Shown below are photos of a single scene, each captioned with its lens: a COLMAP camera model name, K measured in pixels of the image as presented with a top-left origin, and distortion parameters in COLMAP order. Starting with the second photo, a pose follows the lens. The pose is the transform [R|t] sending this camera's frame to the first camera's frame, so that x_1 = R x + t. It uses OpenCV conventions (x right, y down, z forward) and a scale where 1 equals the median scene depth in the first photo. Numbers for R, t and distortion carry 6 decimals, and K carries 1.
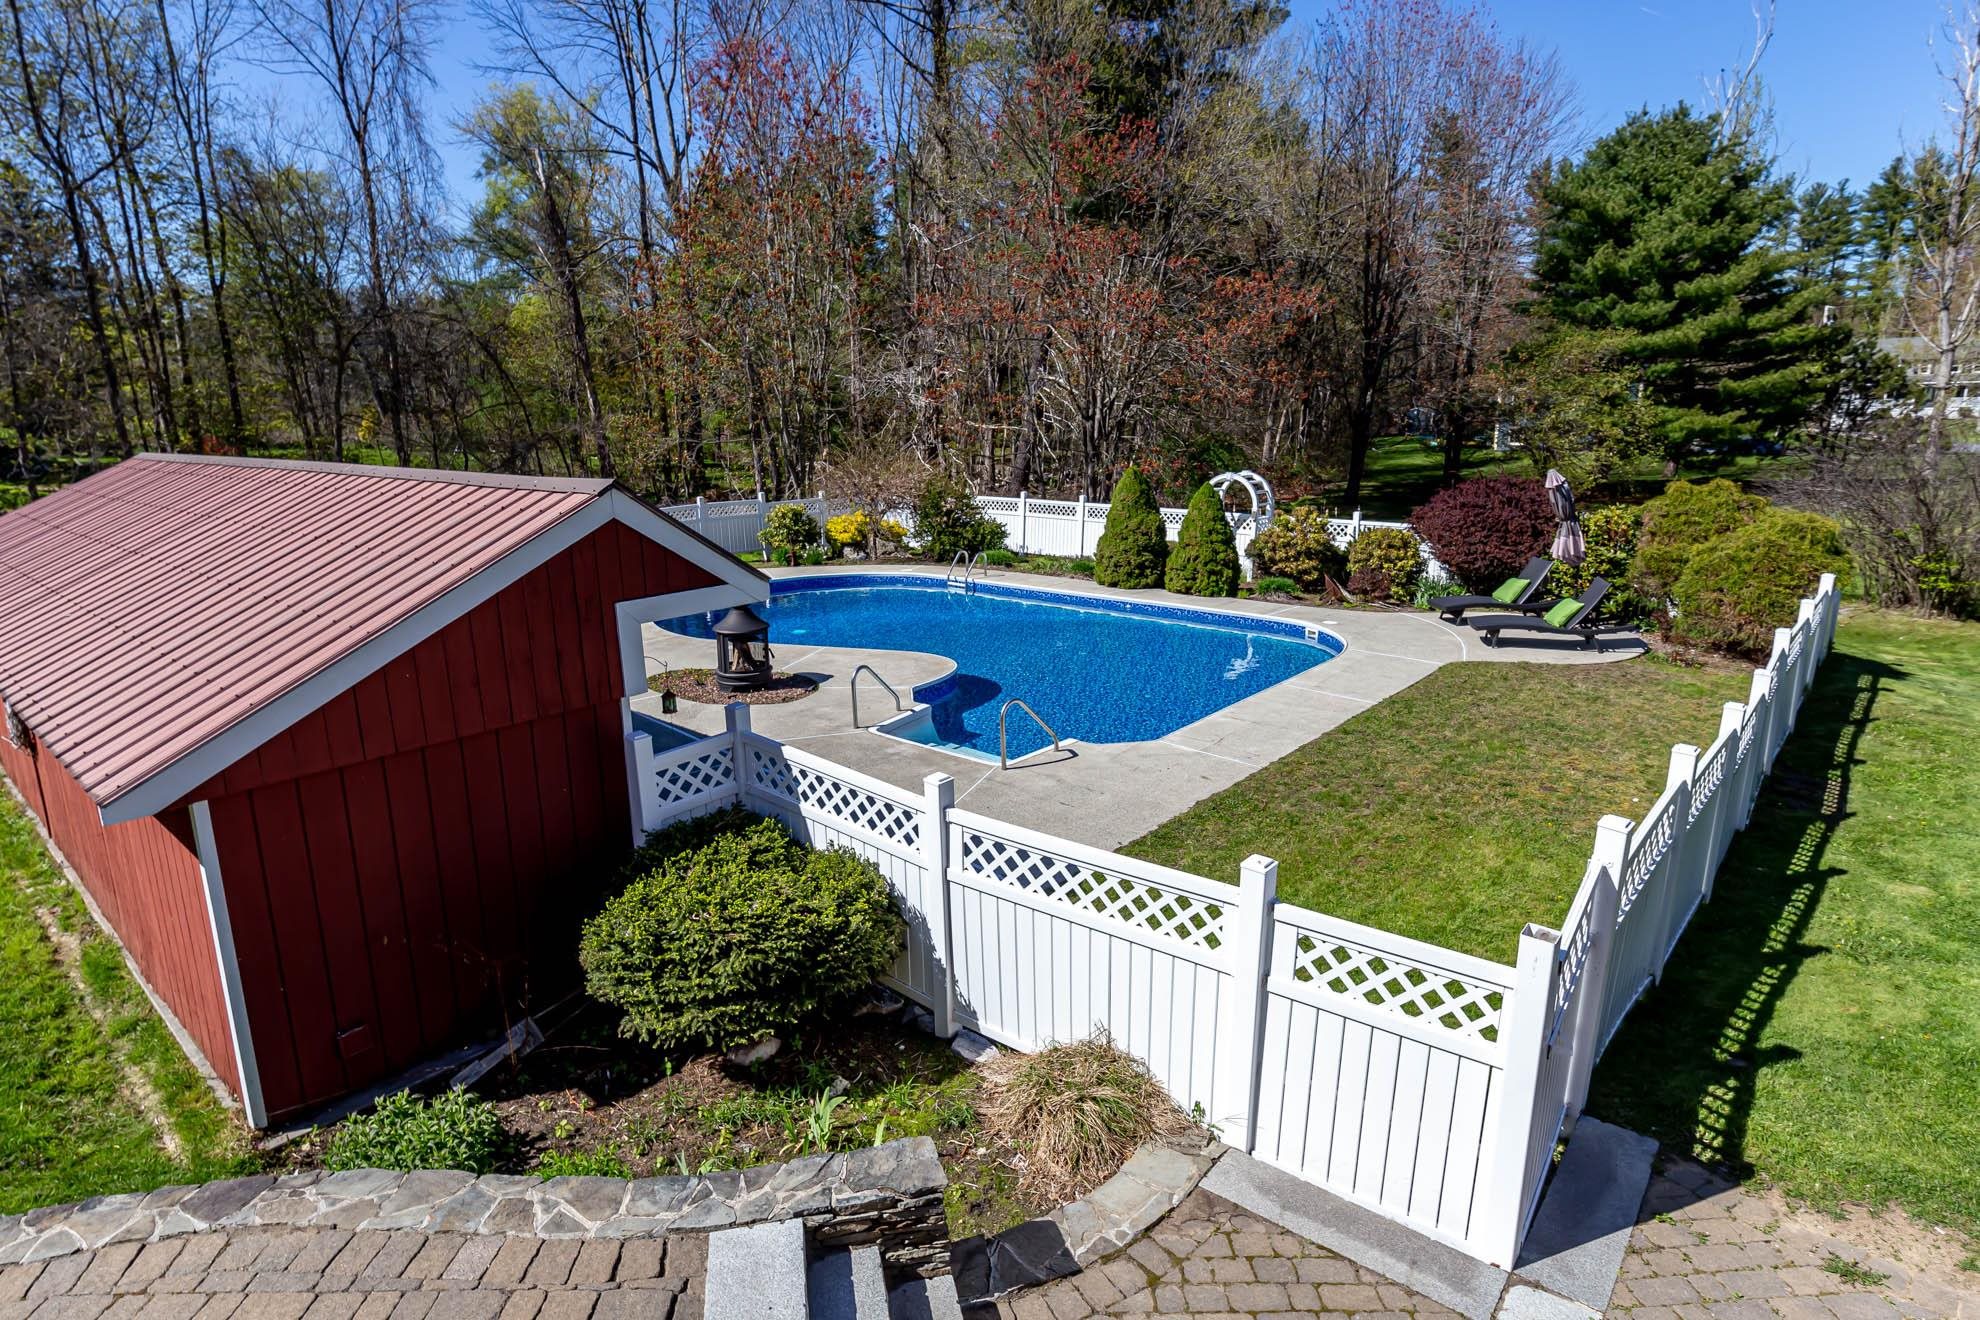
lens RADIAL K [[1037.3, 0, 990.0], [0, 1037.3, 660.0], [0, 0, 1]] dist [-0.005228, -0.002151]
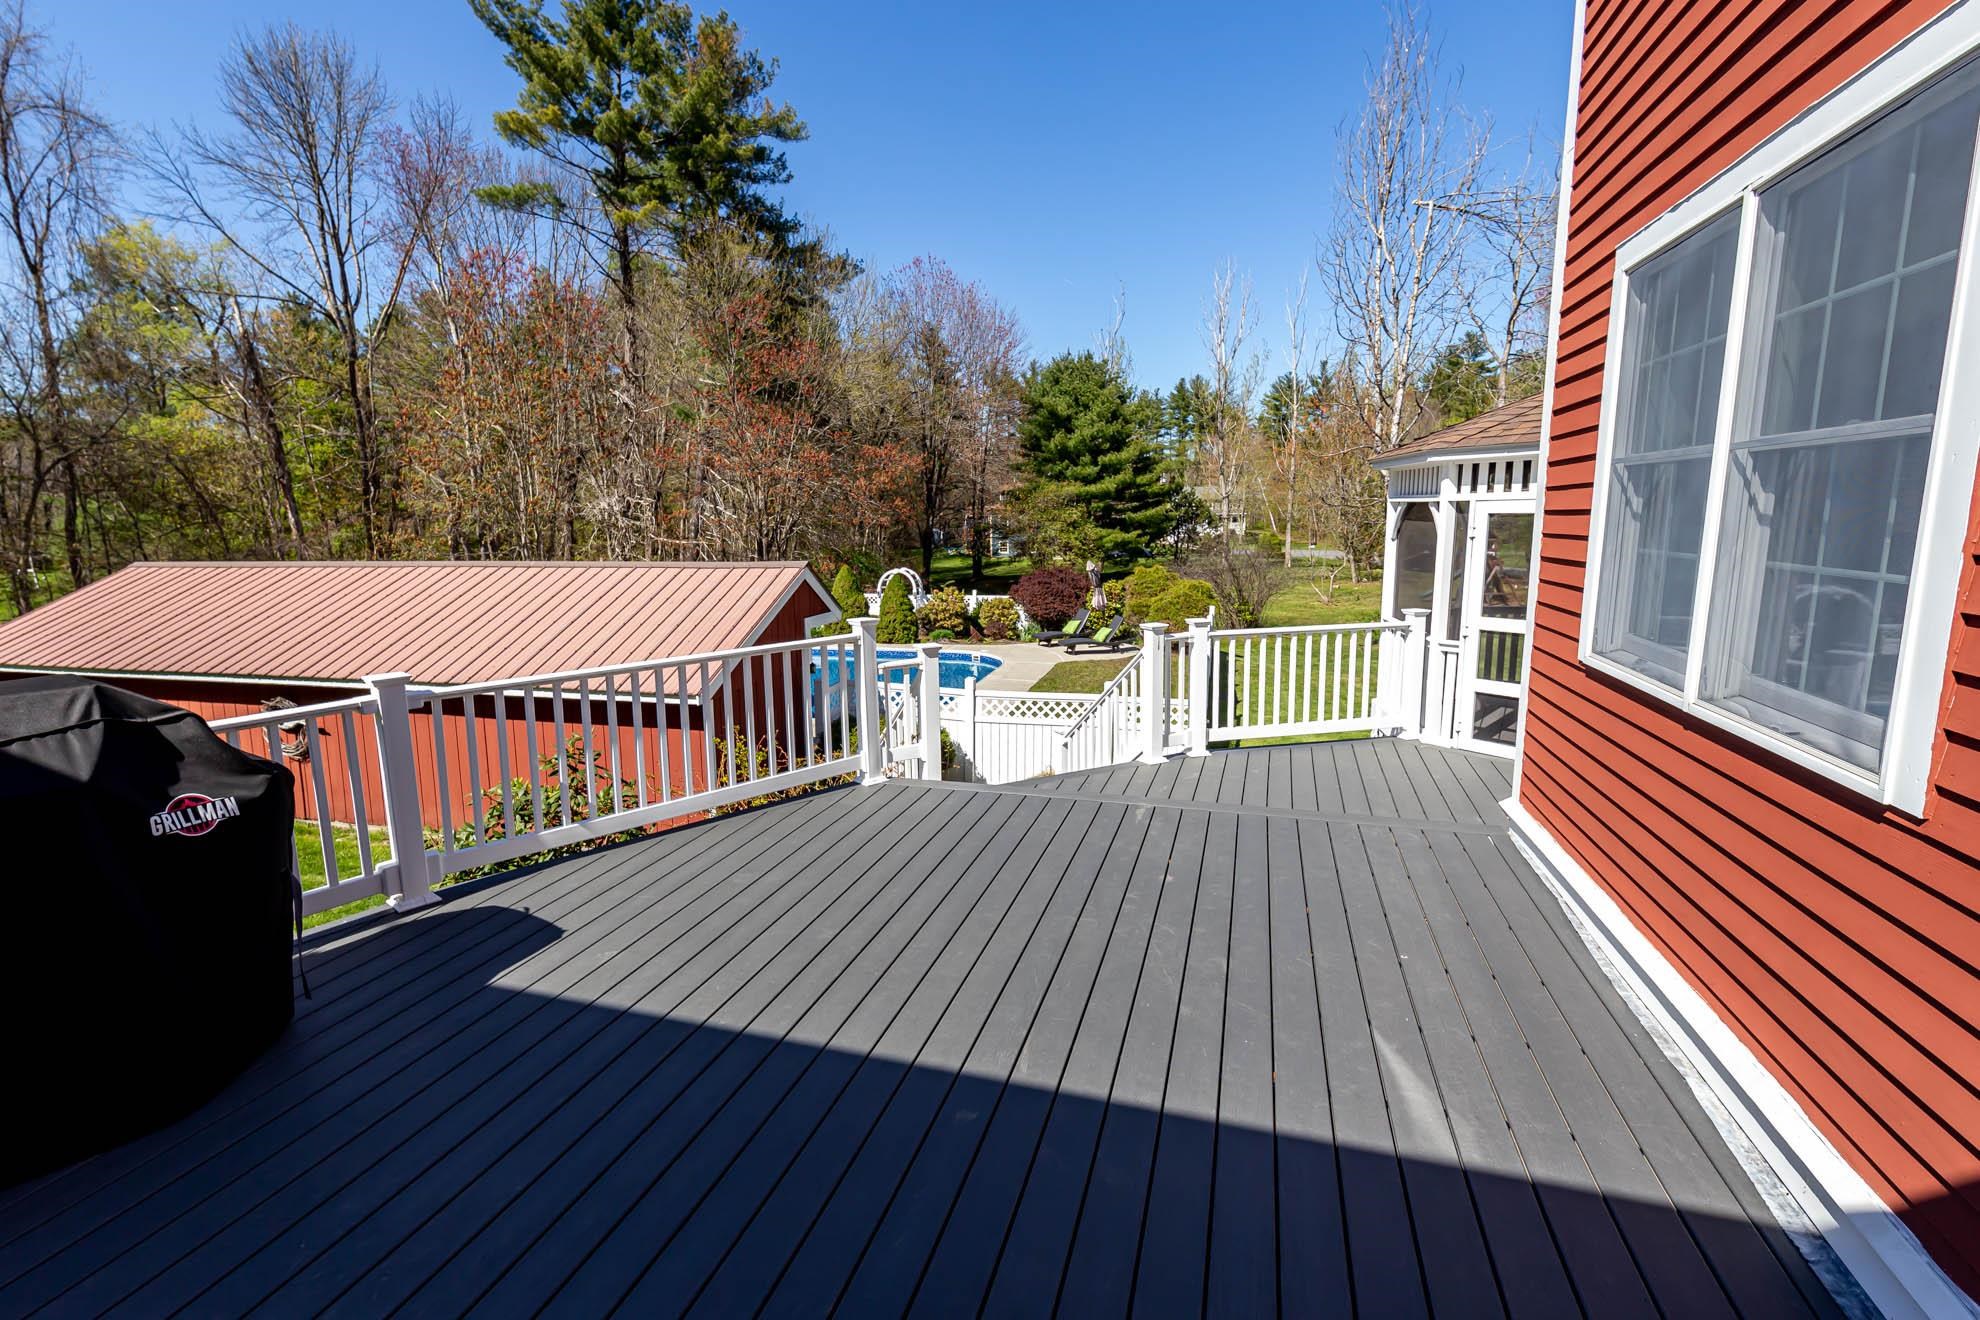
lens RADIAL K [[872.3, 0, 990.0], [0, 872.3, 660.0], [0, 0, 1]] dist [0.000884, -0.008003]
pose [[0.887081, -0.065331, 0.456966, -0.163538], [0.105417, 0.992446, -0.062753, 0.035378], [-0.449415, 0.103839, 0.887268, -0.146397]]
